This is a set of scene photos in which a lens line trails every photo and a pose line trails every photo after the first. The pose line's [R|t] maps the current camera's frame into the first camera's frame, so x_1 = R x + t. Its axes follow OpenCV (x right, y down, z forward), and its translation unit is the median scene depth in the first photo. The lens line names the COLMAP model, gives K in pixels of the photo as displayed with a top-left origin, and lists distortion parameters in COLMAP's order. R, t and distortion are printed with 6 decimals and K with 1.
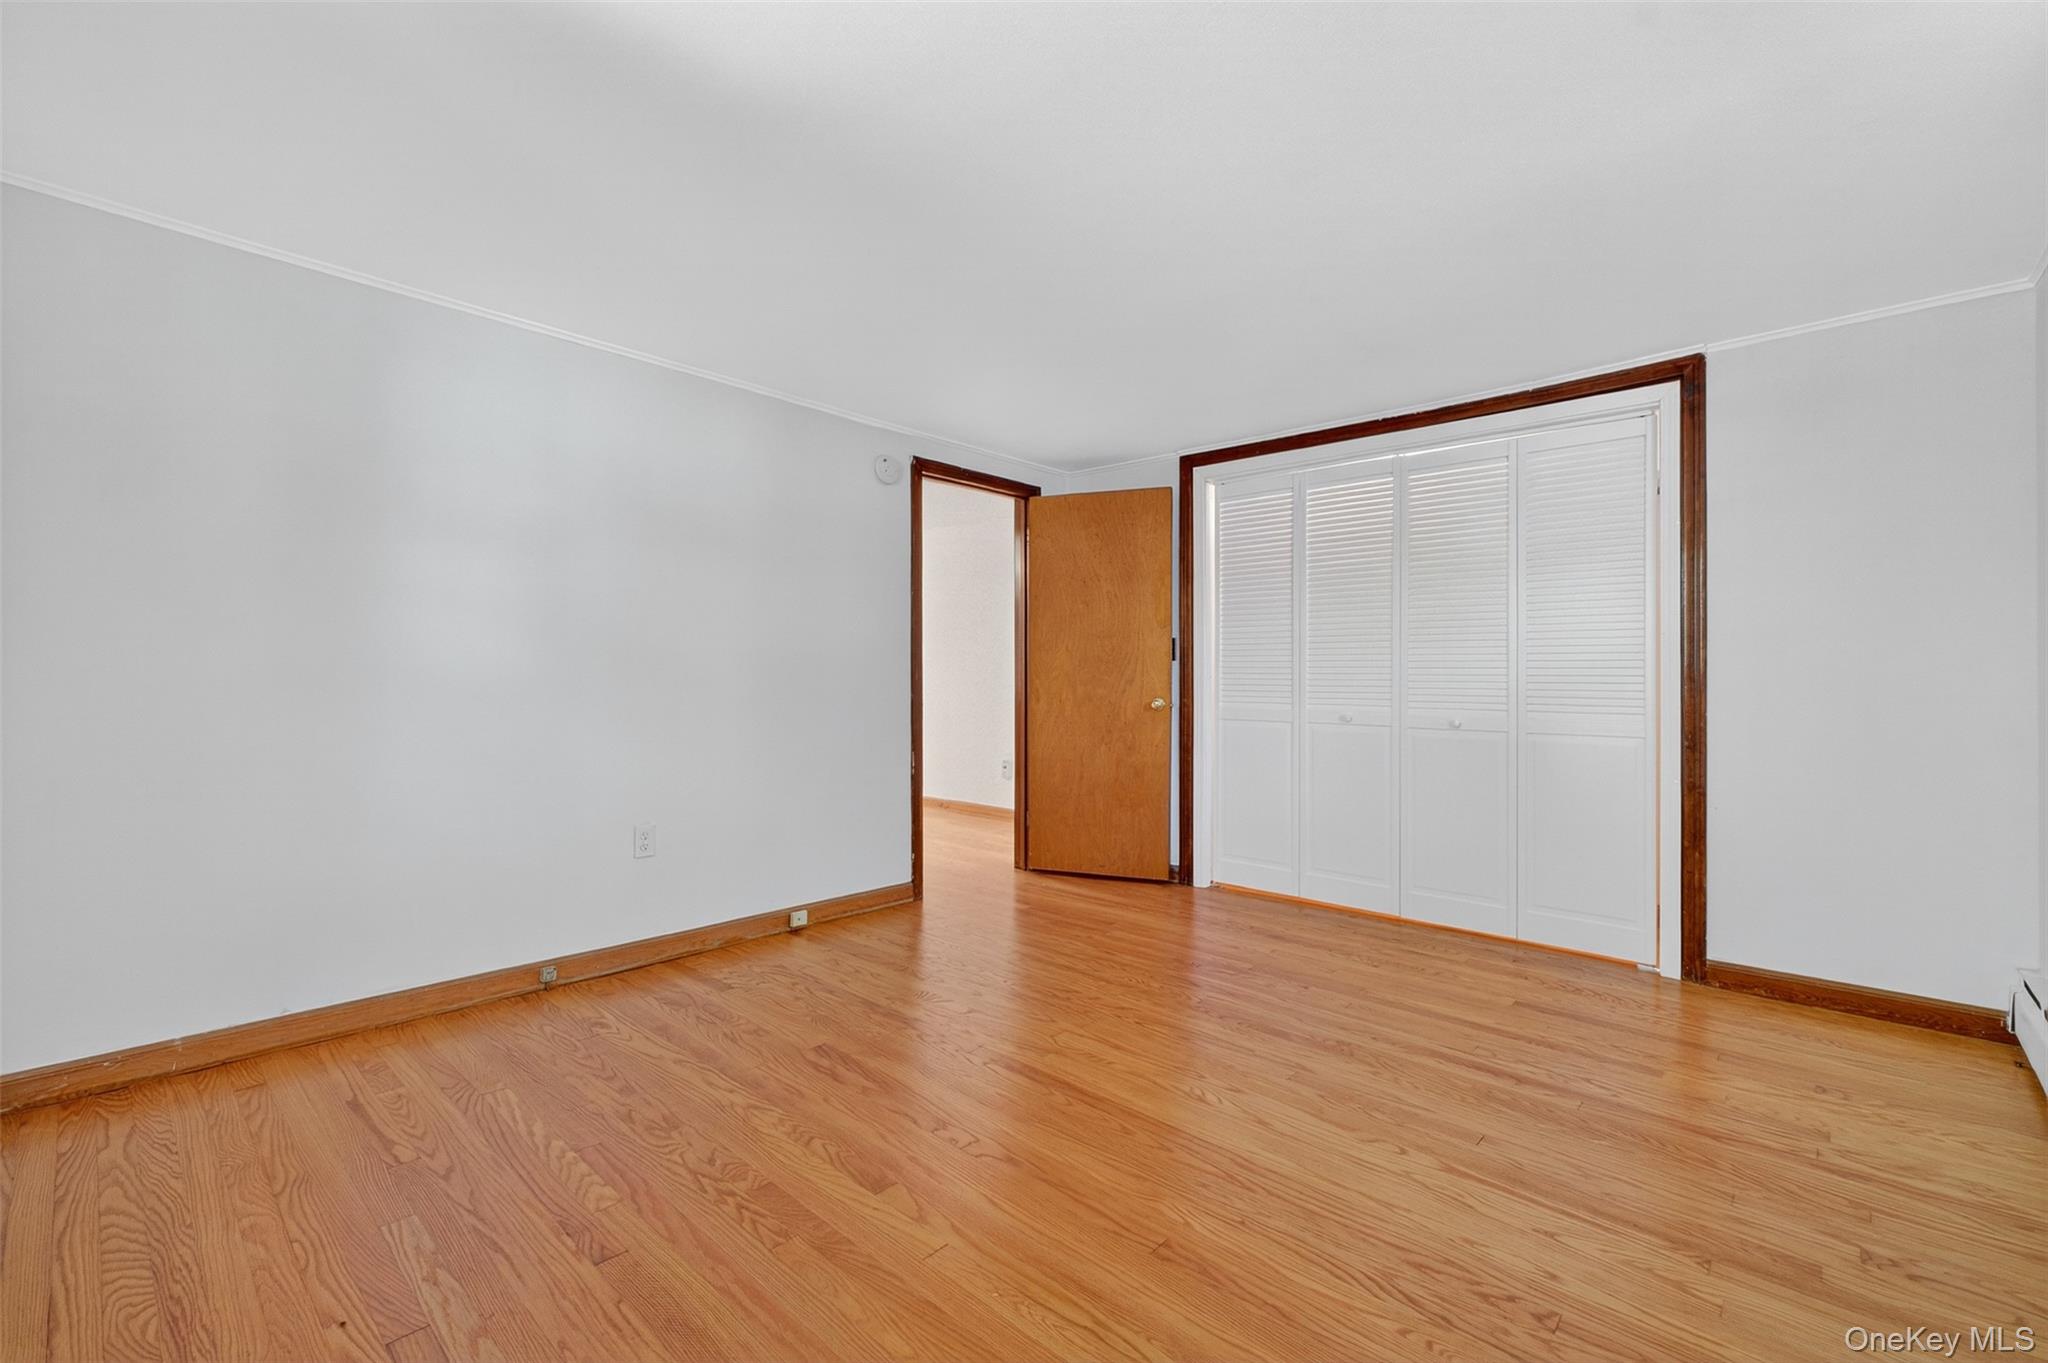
lens RADIAL K [[898.4, 0, 1022.0], [0, 898.4, 682.3], [0, 0, 1]] dist [-0.001443, -0.000773]
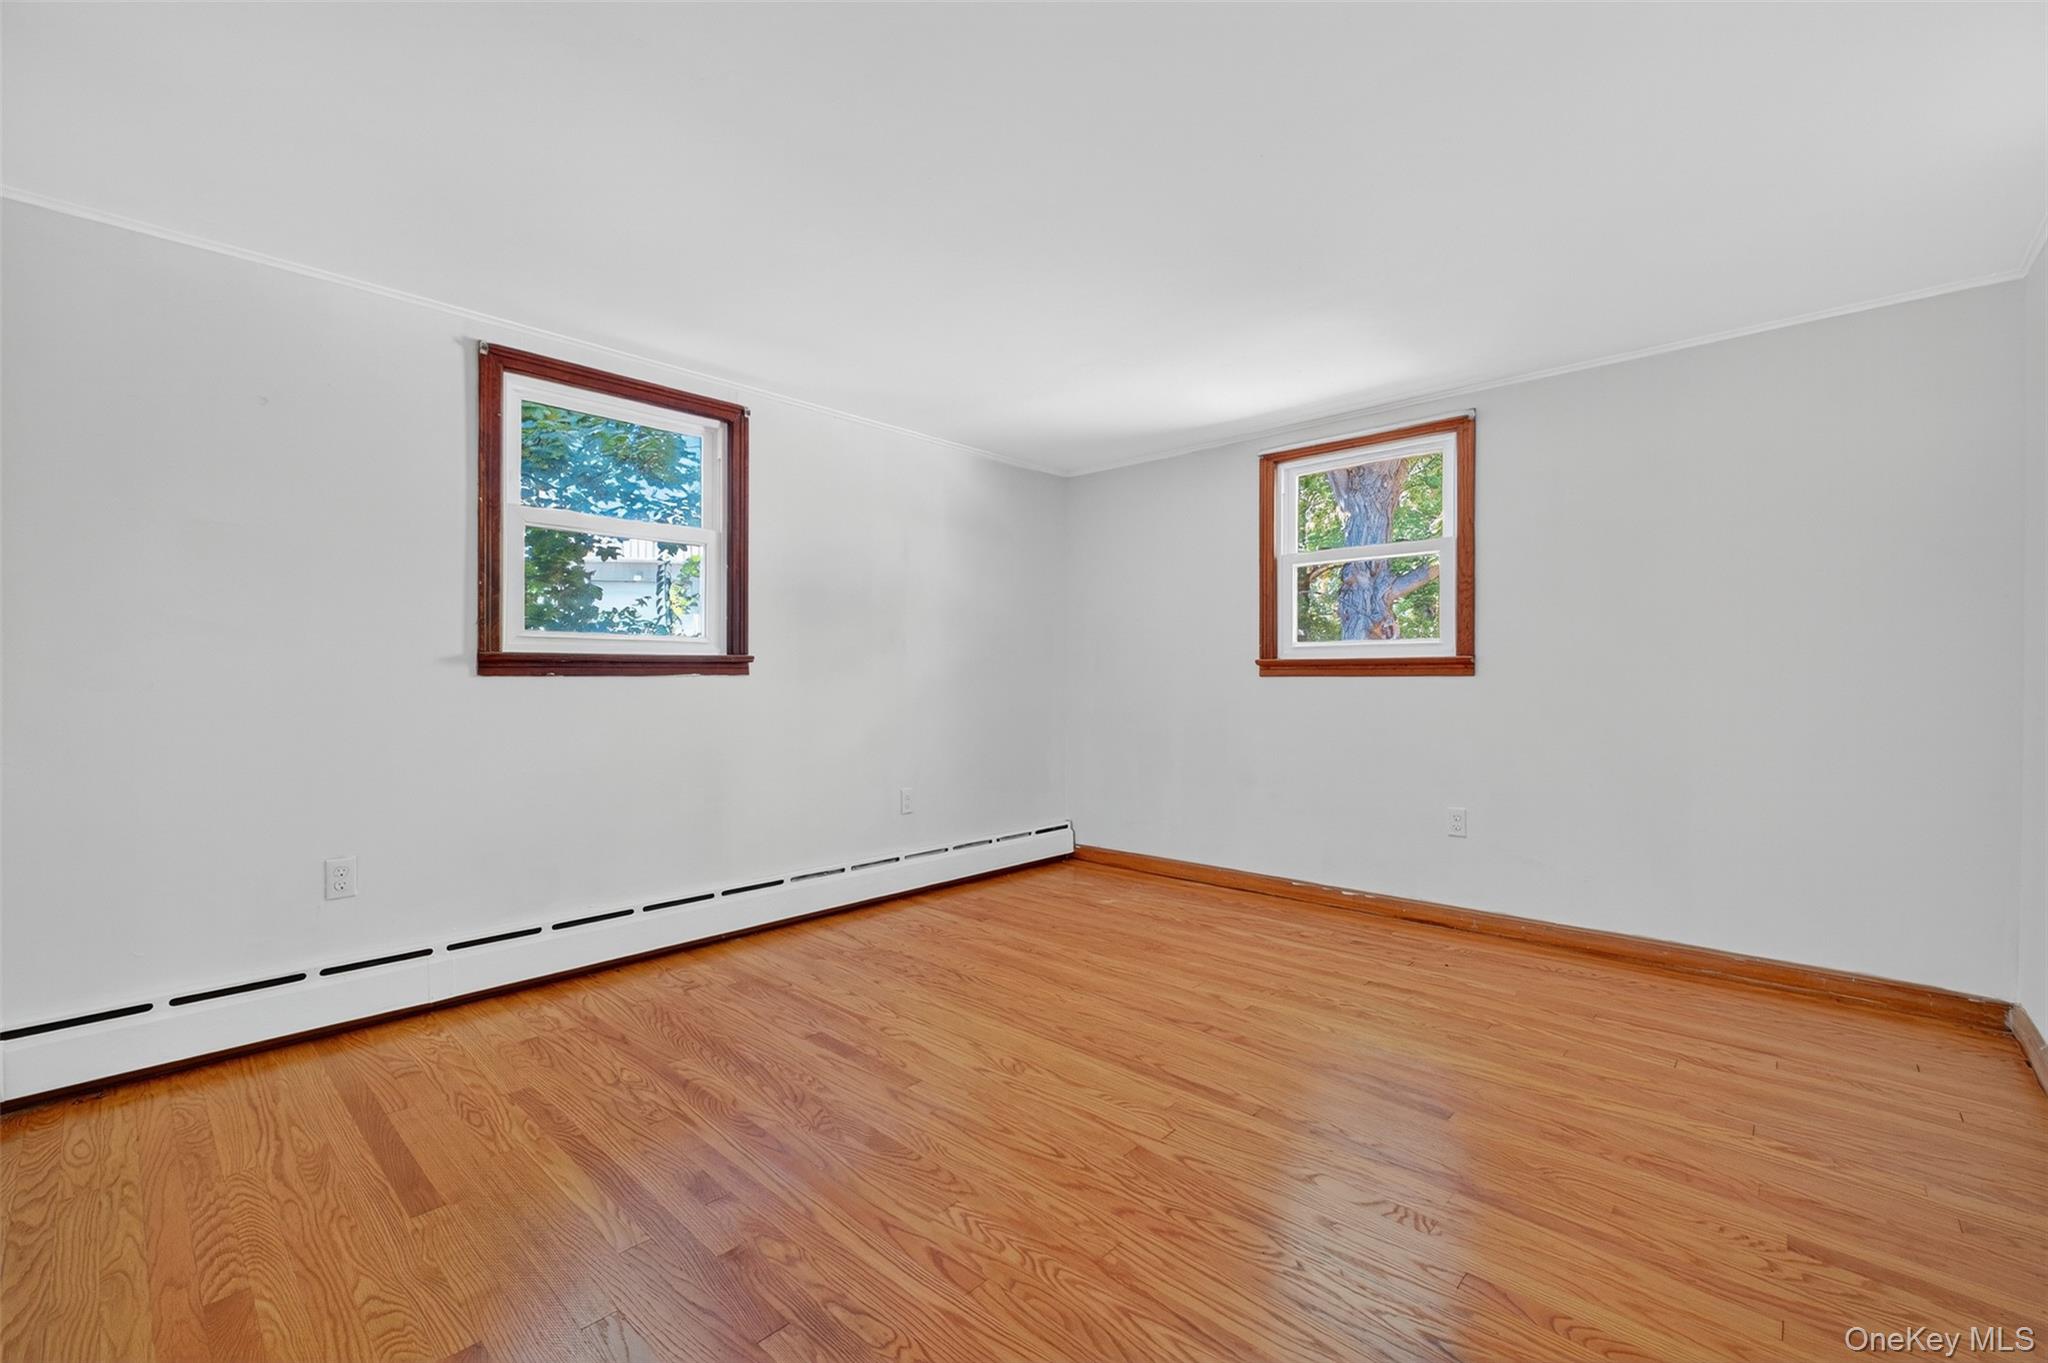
lens RADIAL K [[898.4, 0, 1022.0], [0, 898.4, 682.3], [0, 0, 1]] dist [-0.001443, -0.000773]
pose [[-0.999990, -0.003999, 0.002178, 0.185728], [-0.003977, 0.999943, 0.009946, -0.007212], [-0.002217, 0.009937, -0.999948, 1.988615]]
